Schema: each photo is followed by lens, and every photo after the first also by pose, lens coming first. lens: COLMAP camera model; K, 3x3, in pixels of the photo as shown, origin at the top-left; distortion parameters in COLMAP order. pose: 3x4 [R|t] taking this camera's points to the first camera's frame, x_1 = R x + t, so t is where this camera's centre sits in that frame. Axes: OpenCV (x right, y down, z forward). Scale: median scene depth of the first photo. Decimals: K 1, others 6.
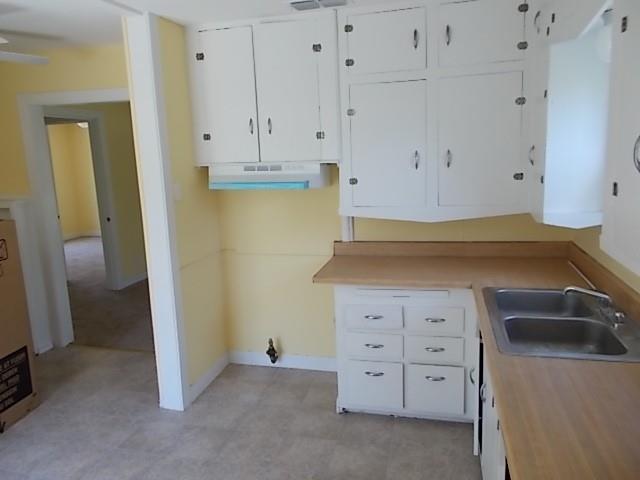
lens RADIAL K [[490.7, 0, 318.4], [0, 490.7, 240.3], [0, 0, 1]] dist [-0.014429, 0.005510]
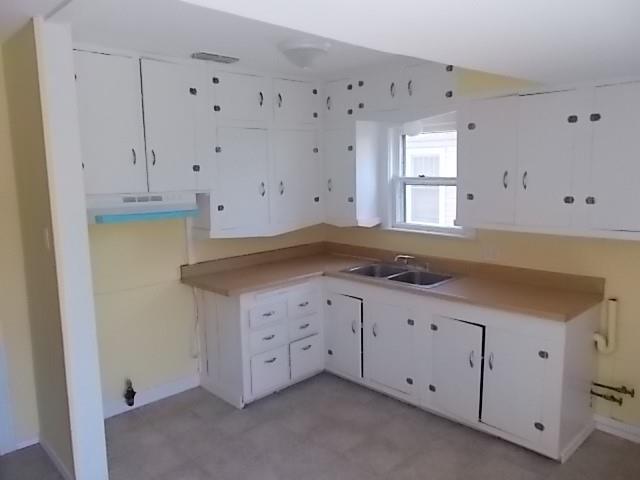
lens RADIAL K [[490.7, 0, 318.0], [0, 490.7, 238.4], [0, 0, 1]] dist [-0.014429, 0.005510]
pose [[0.519717, -0.090475, 0.849534, -0.802604], [0.154298, 0.987965, 0.010824, -0.025323], [-0.840290, 0.125456, 0.527422, 0.196471]]
